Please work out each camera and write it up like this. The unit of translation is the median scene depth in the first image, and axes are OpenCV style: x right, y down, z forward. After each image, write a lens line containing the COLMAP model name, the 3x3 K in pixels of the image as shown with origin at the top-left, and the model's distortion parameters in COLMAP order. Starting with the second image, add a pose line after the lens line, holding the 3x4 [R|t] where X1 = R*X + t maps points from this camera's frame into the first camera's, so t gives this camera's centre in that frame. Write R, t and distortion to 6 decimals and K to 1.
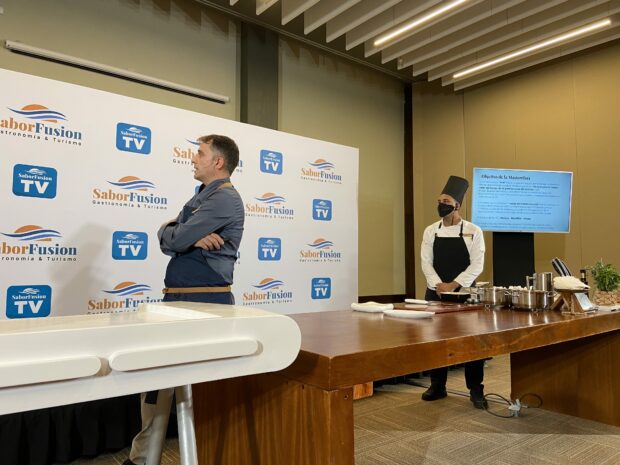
lens RADIAL K [[466.9, 0, 310.0], [0, 466.9, 232.5], [0, 0, 1]] dist [0.161868, -0.190000]
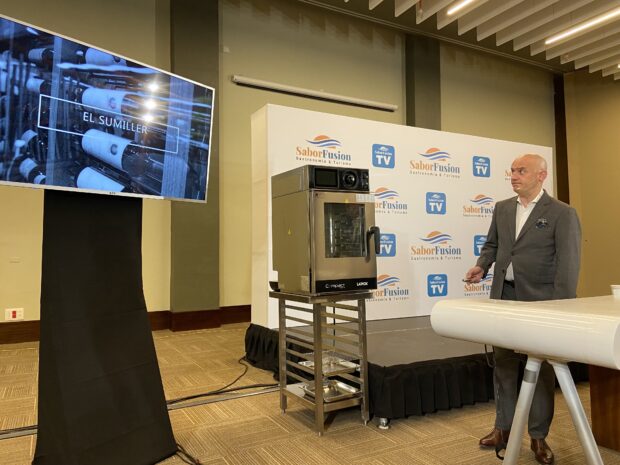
lens RADIAL K [[495.1, 0, 310.0], [0, 495.1, 232.5], [0, 0, 1]] dist [0.004572, 0.000959]
pose [[0.983478, -0.021416, -0.179757, -0.132598], [0.023108, 0.999706, 0.007323, -0.005872], [0.179547, -0.011356, 0.983684, -0.111871]]
